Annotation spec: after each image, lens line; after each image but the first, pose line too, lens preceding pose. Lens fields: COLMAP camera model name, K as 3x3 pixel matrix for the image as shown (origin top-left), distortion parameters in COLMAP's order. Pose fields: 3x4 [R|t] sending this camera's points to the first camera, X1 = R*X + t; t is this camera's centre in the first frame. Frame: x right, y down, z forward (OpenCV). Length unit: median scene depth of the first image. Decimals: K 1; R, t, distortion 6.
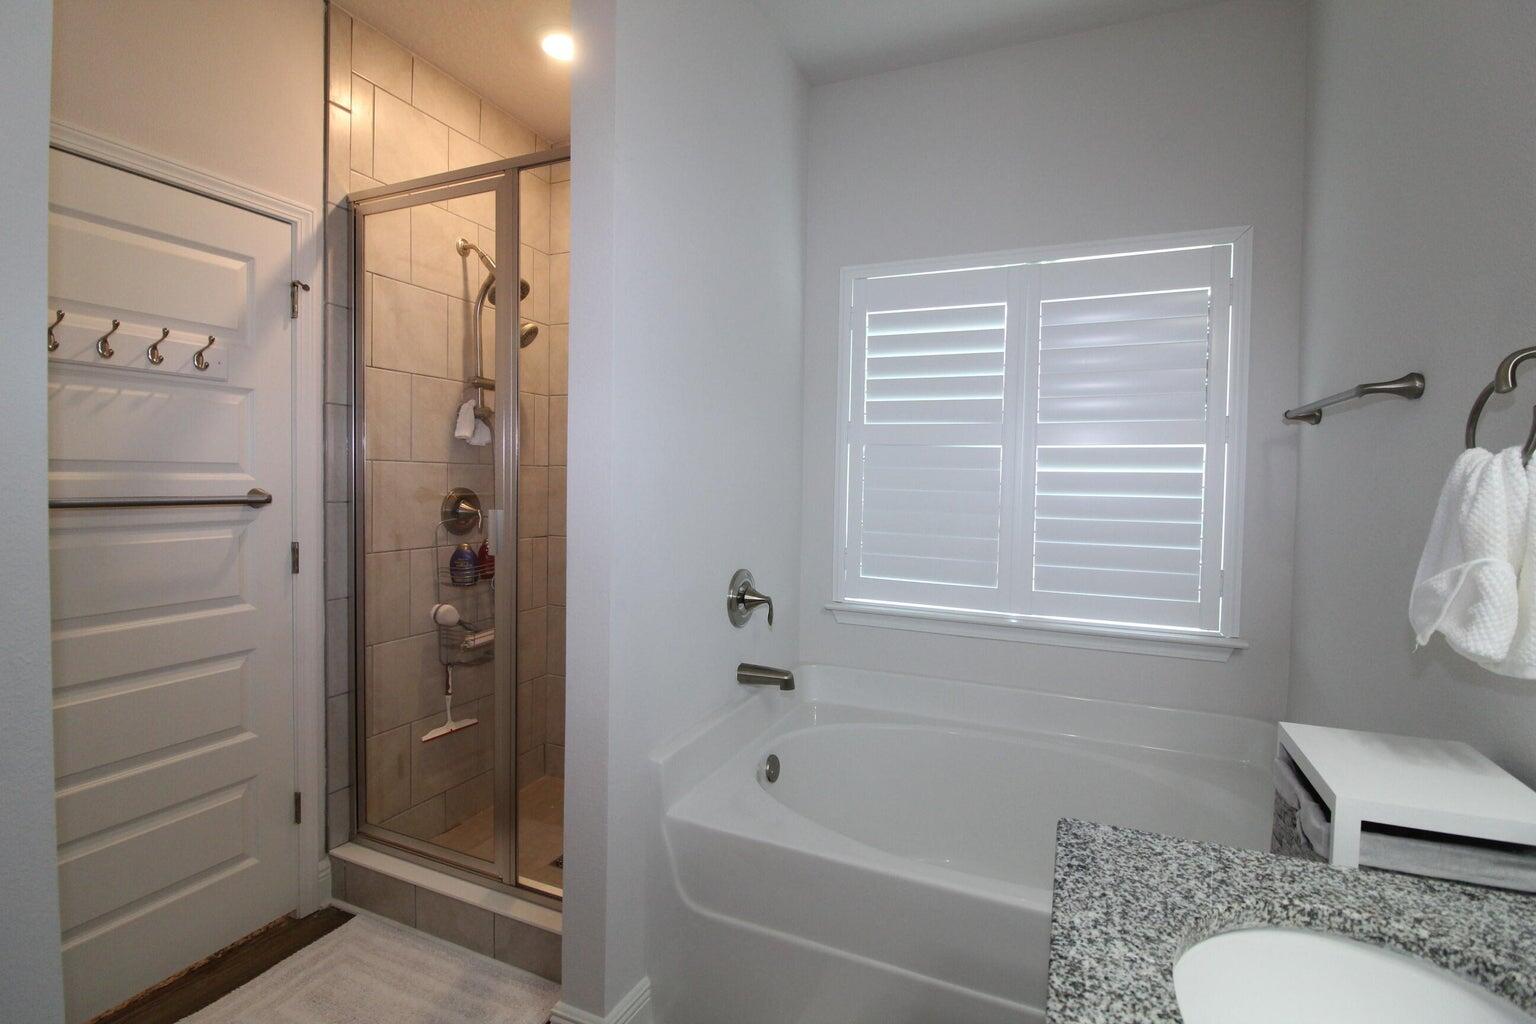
lens RADIAL K [[708.3, 0, 771.5], [0, 708.3, 506.4], [0, 0, 1]] dist [-0.028952, -0.002748]
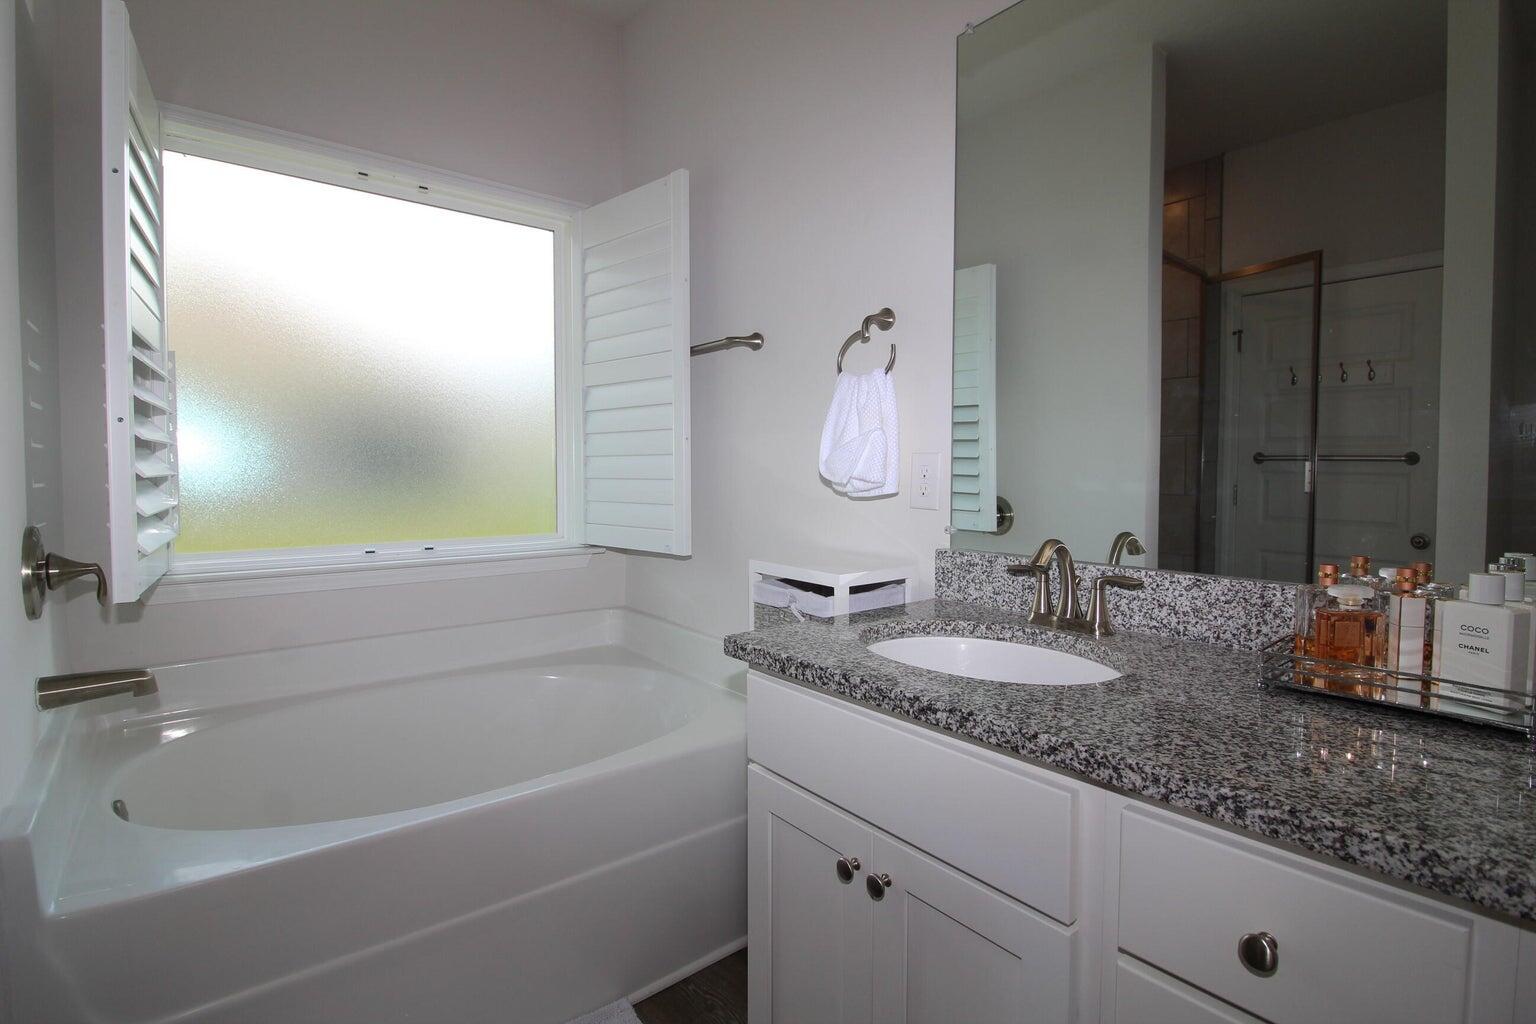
lens RADIAL K [[708.3, 0, 771.1], [0, 708.3, 518.4], [0, 0, 1]] dist [-0.028952, -0.002748]
pose [[0.443676, -0.073883, 0.893137, -0.289007], [0.038196, 0.997249, 0.063521, 0.069768], [-0.895373, 0.005932, 0.445277, 0.162334]]
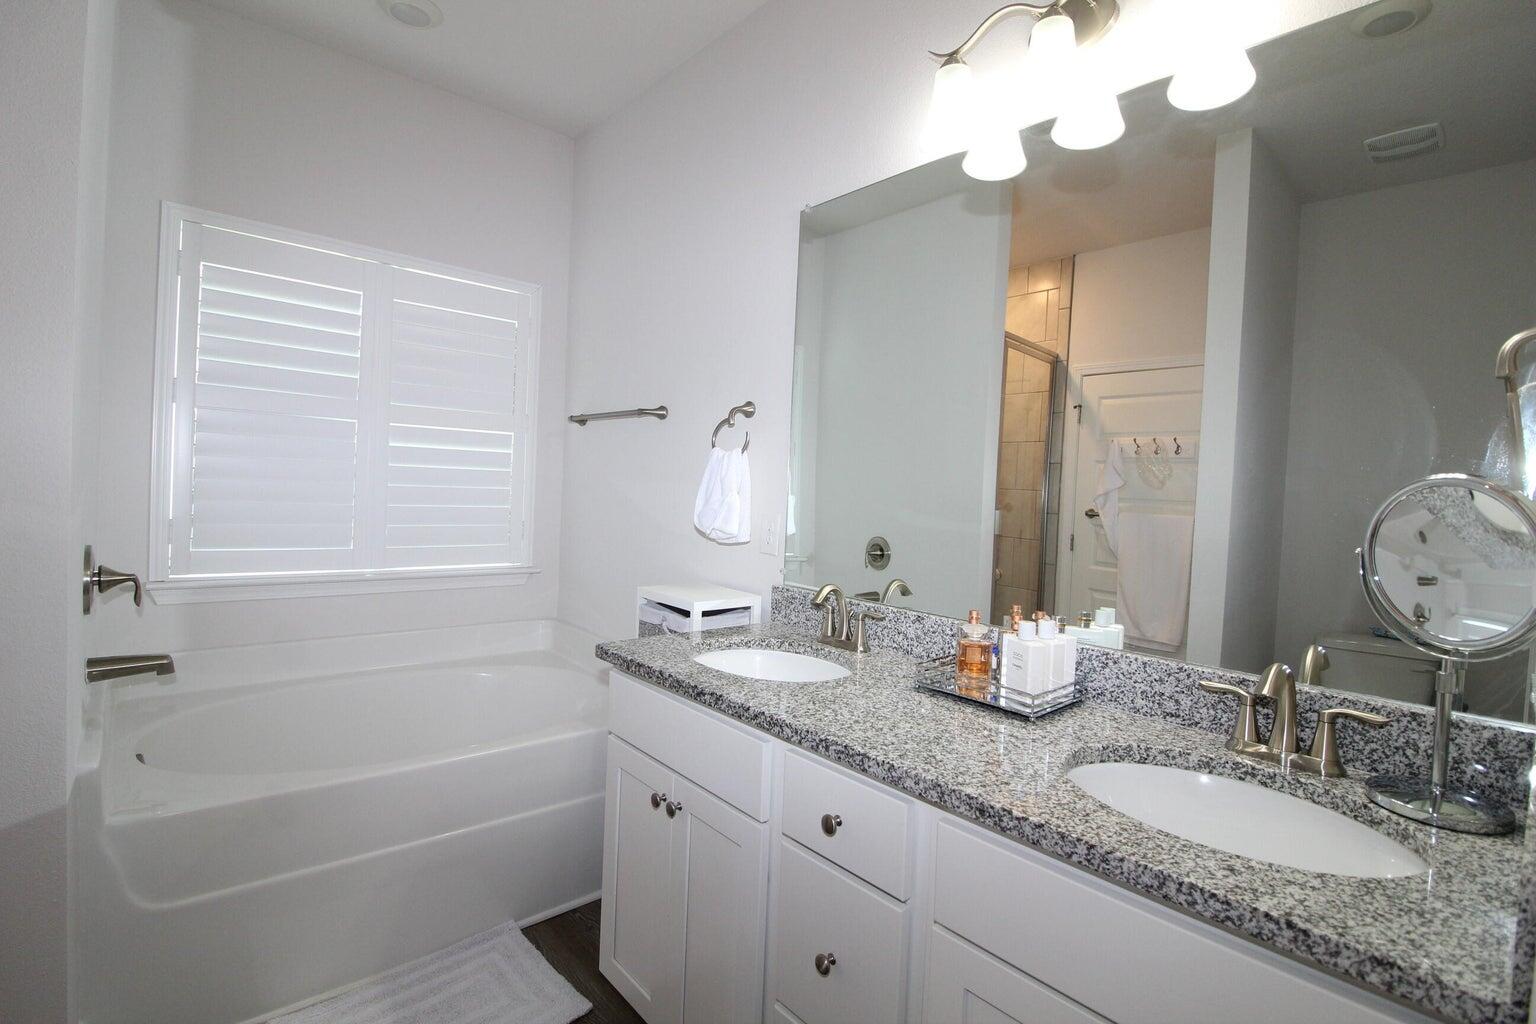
lens RADIAL K [[708.3, 0, 771.1], [0, 708.3, 510.1], [0, 0, 1]] dist [-0.028952, -0.002748]
pose [[0.407835, -0.028847, 0.912600, -0.455761], [-0.003341, 0.999447, 0.033085, 0.018722], [-0.913049, -0.016543, 0.407513, -0.057257]]
